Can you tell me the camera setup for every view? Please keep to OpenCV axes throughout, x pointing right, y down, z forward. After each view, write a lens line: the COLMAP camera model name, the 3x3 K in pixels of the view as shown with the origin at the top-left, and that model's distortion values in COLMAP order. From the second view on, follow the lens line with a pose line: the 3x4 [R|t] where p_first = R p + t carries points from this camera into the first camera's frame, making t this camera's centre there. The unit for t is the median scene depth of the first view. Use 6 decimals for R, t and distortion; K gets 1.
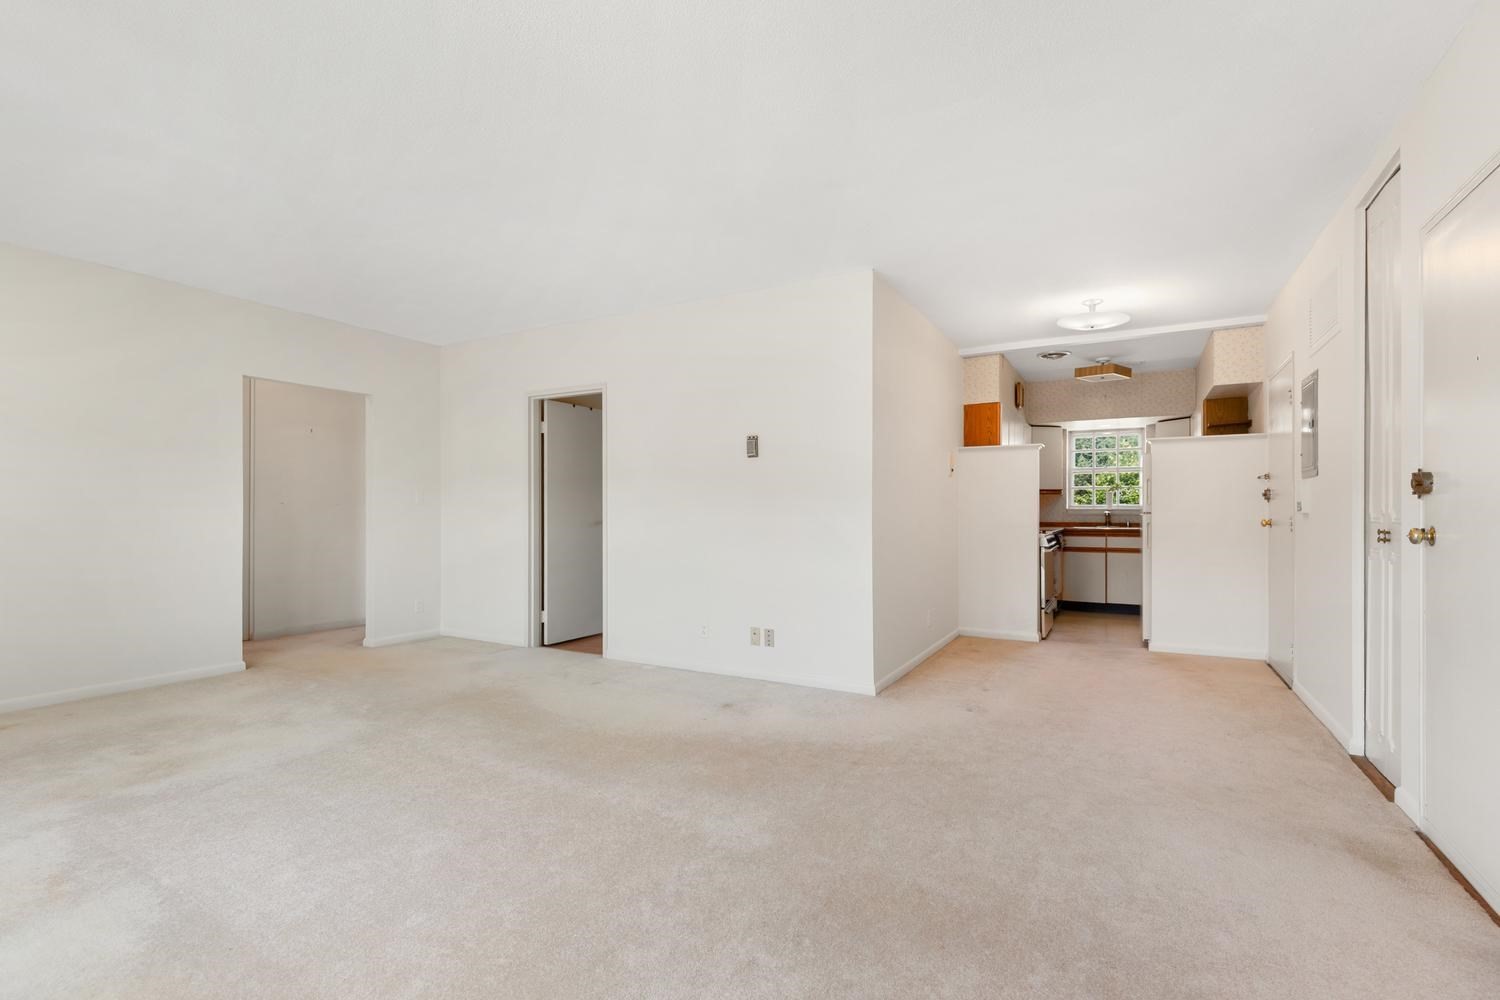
lens RADIAL K [[678.1, 0, 745.5], [0, 678.1, 508.7], [0, 0, 1]] dist [0.008869, -0.002101]
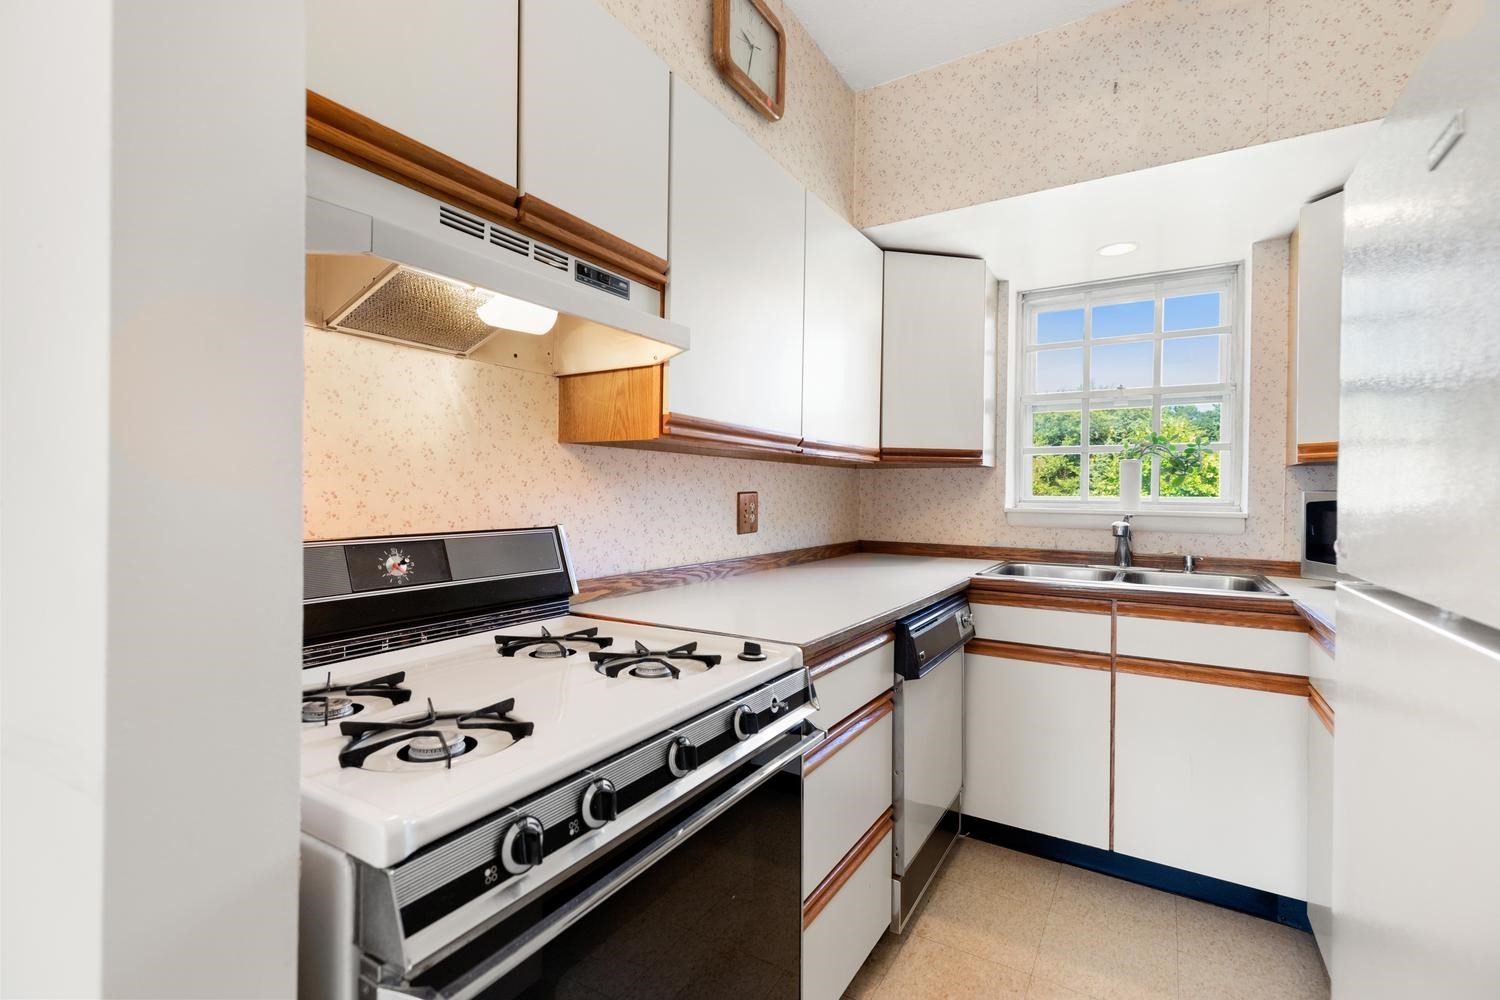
lens RADIAL K [[678.1, 0, 737.8], [0, 678.1, 496.2], [0, 0, 1]] dist [0.008869, -0.002101]
pose [[0.999066, 0.010936, -0.041801, 0.373437], [-0.010567, 0.999903, 0.009032, -0.008777], [0.041896, -0.008582, 0.999085, 0.688204]]
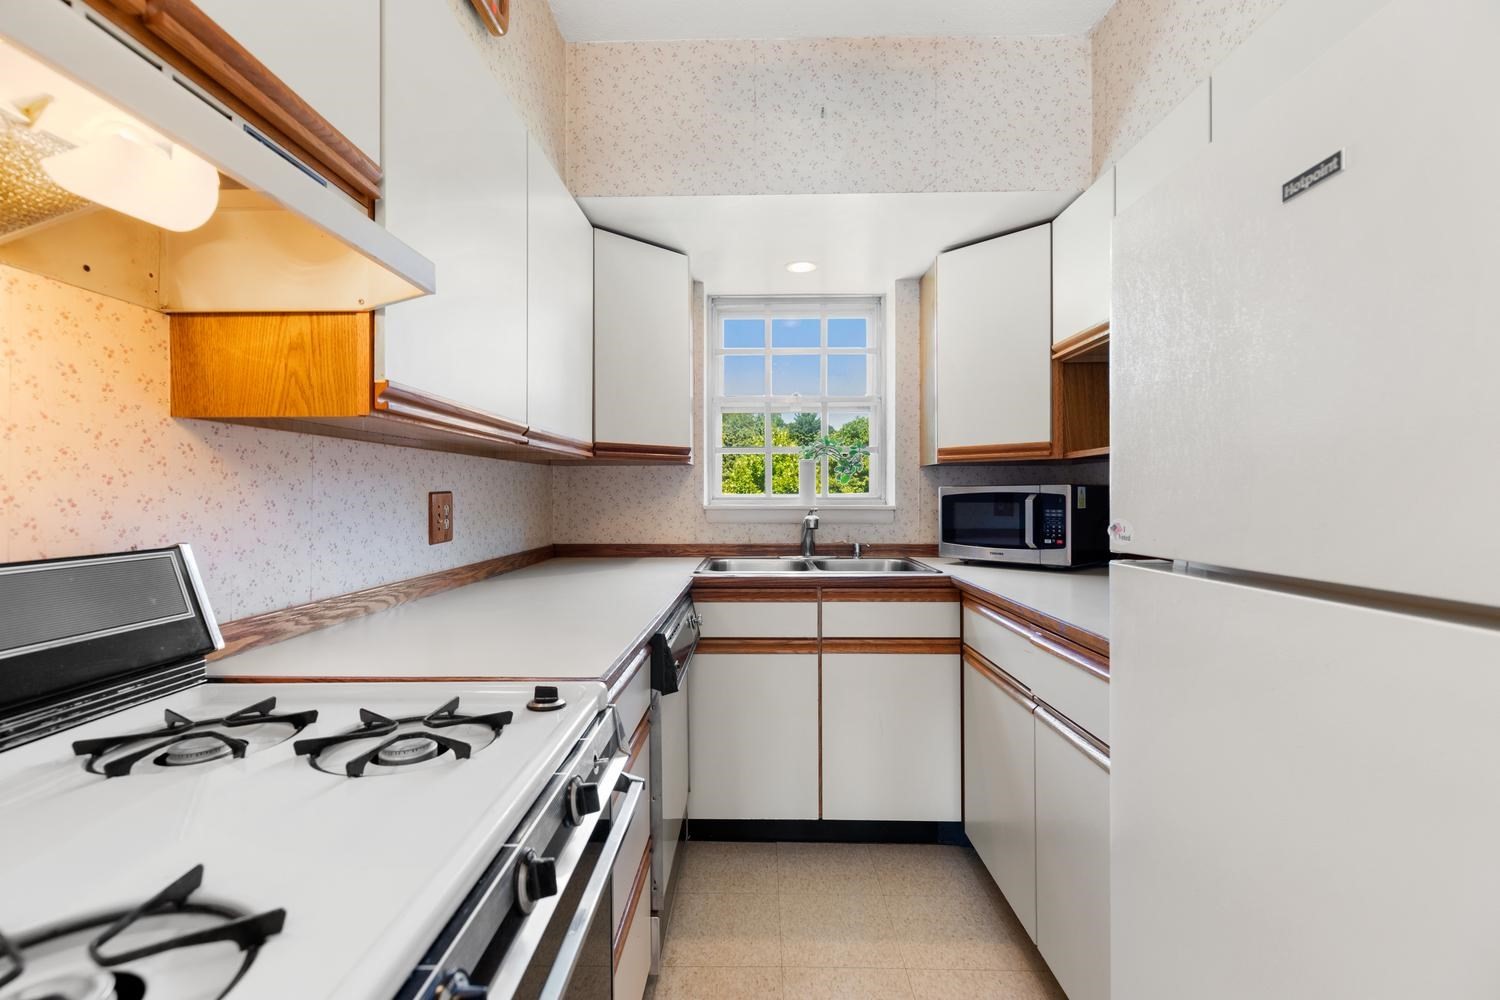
lens RADIAL K [[678.1, 0, 745.4], [0, 678.1, 496.8], [0, 0, 1]] dist [0.008869, -0.002101]
pose [[0.879593, -0.003007, 0.475717, 0.344417], [-0.000035, 0.999980, 0.006385, -0.007740], [-0.475726, -0.005633, 0.879575, 0.722785]]
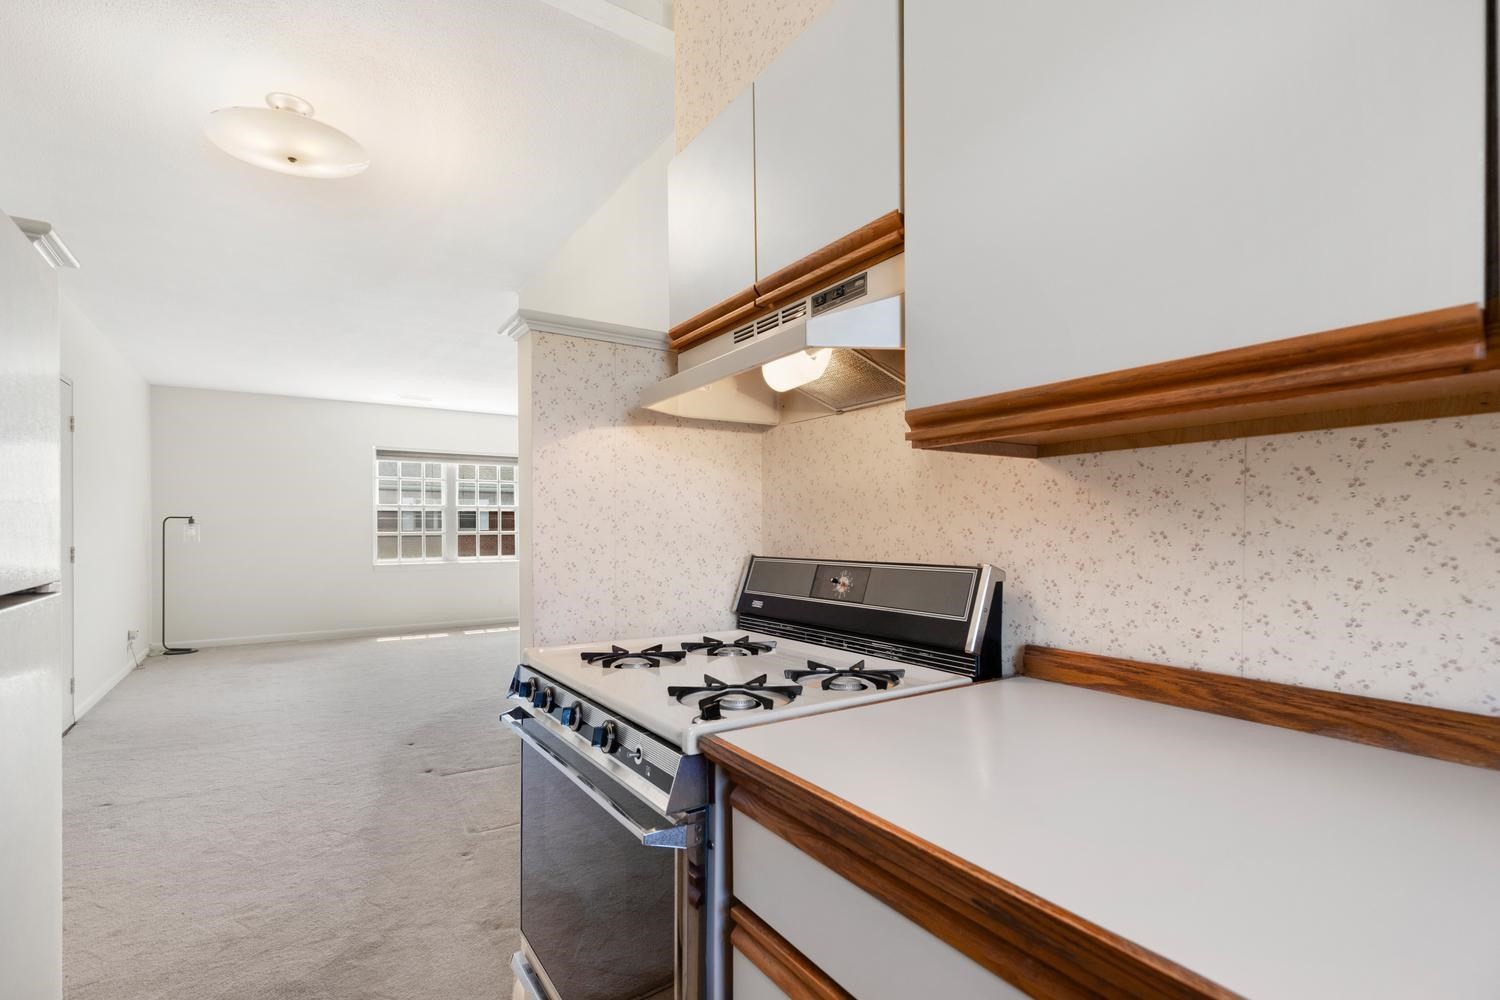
lens RADIAL K [[678.1, 0, 750.8], [0, 678.1, 530.2], [0, 0, 1]] dist [0.008869, -0.002101]
pose [[-0.442690, -0.003262, -0.896669, 0.483890], [0.002029, 0.999987, -0.004640, -0.005543], [0.896673, -0.003873, -0.442678, 0.911911]]
